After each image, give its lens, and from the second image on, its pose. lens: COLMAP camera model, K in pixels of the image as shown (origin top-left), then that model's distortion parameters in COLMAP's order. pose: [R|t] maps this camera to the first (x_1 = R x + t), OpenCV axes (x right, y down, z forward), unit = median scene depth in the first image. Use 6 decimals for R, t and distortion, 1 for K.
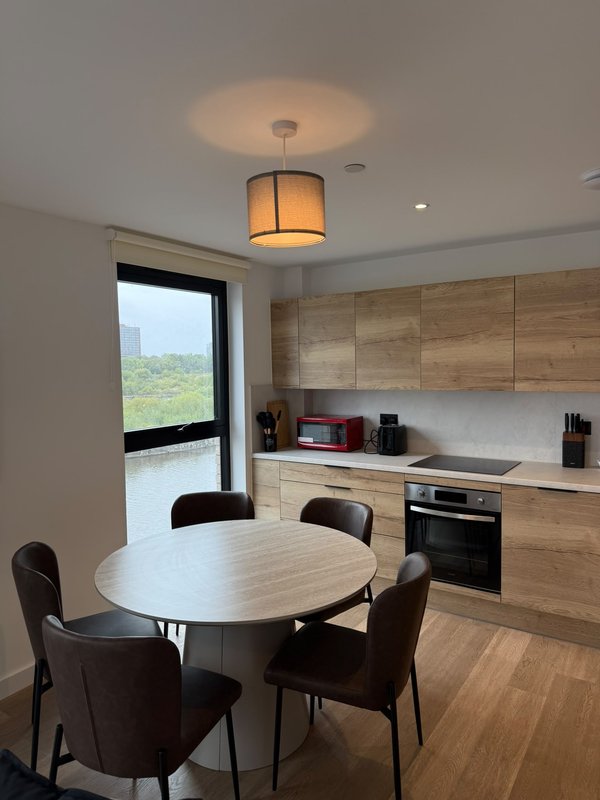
lens RADIAL K [[558.3, 0, 300.2], [0, 558.3, 401.9], [0, 0, 1]] dist [0.046146, -0.045072]
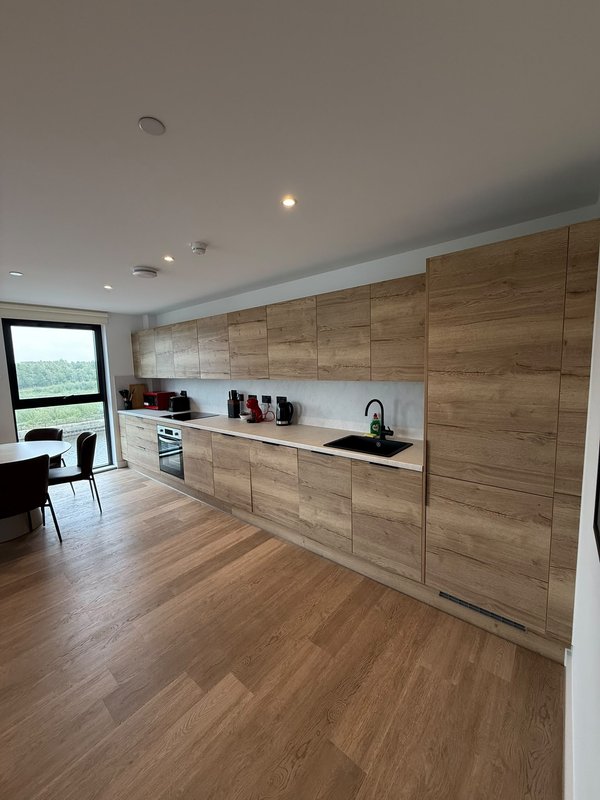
lens RADIAL K [[317.2, 0, 308.3], [0, 317.2, 400.2], [0, 0, 1]] dist [-0.001622, 0.001523]
pose [[0.992405, 0.003396, -0.122964, 0.742750], [0.002540, 0.998840, 0.048085, 0.002695], [0.122985, -0.048032, 0.991246, -0.041140]]
